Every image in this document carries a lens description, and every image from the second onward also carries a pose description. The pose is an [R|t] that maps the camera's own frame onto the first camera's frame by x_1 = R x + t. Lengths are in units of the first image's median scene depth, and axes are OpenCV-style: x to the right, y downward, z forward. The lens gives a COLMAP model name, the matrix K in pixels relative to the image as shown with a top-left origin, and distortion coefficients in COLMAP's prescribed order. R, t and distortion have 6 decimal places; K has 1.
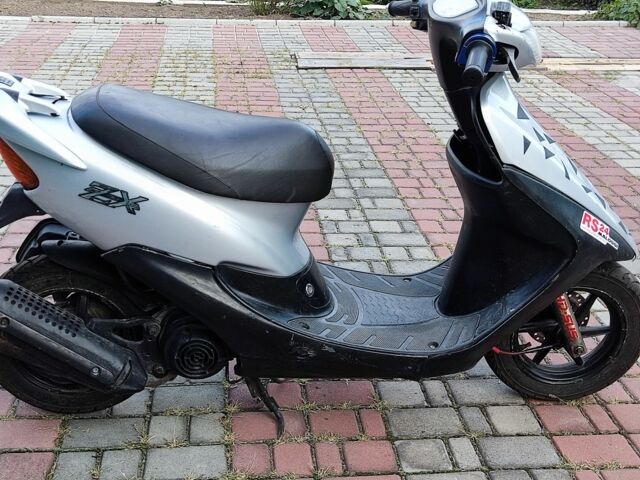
lens RADIAL K [[830.5, 0, 318.2], [0, 830.5, 239.2], [0, 0, 1]] dist [0.064373, 0.000000]
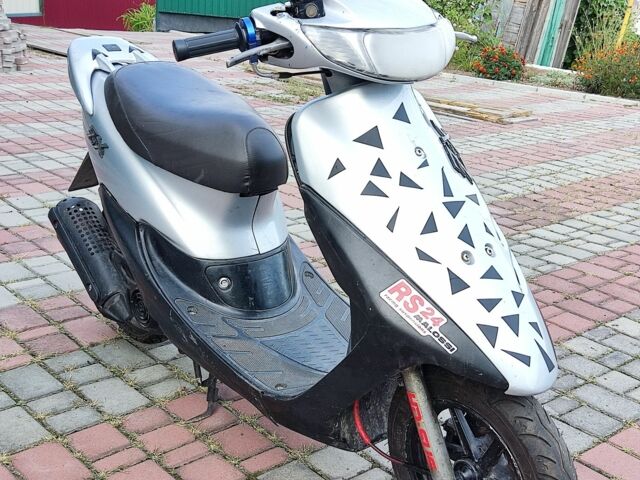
lens RADIAL K [[830.5, 0, 322.8], [0, 830.5, 240.5], [0, 0, 1]] dist [0.064373, 0.000000]
pose [[0.585189, 0.250813, -0.771133, 0.833228], [-0.349022, 0.936275, 0.039664, -0.069897], [0.731941, 0.245932, 0.635437, 0.453198]]
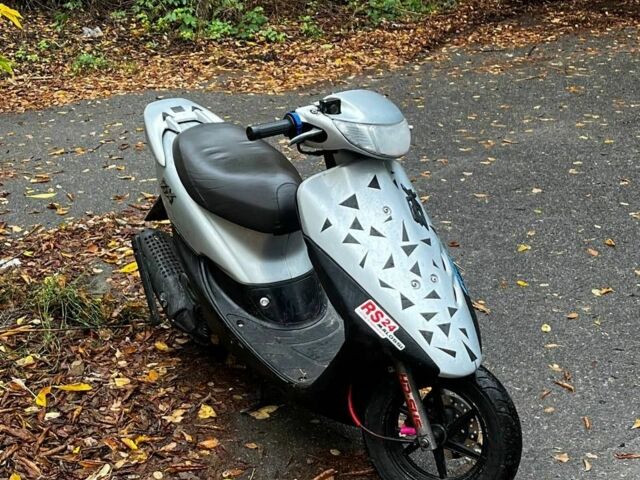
lens RADIAL K [[1075.2, 0, 316.0], [0, 1075.2, 239.1], [0, 0, 1]] dist [0.197074, 0.000000]
pose [[0.485684, 0.245557, -0.838935, 1.450368], [-0.320644, 0.942881, 0.090351, -0.214282], [0.813203, 0.225117, 0.536679, 0.145298]]
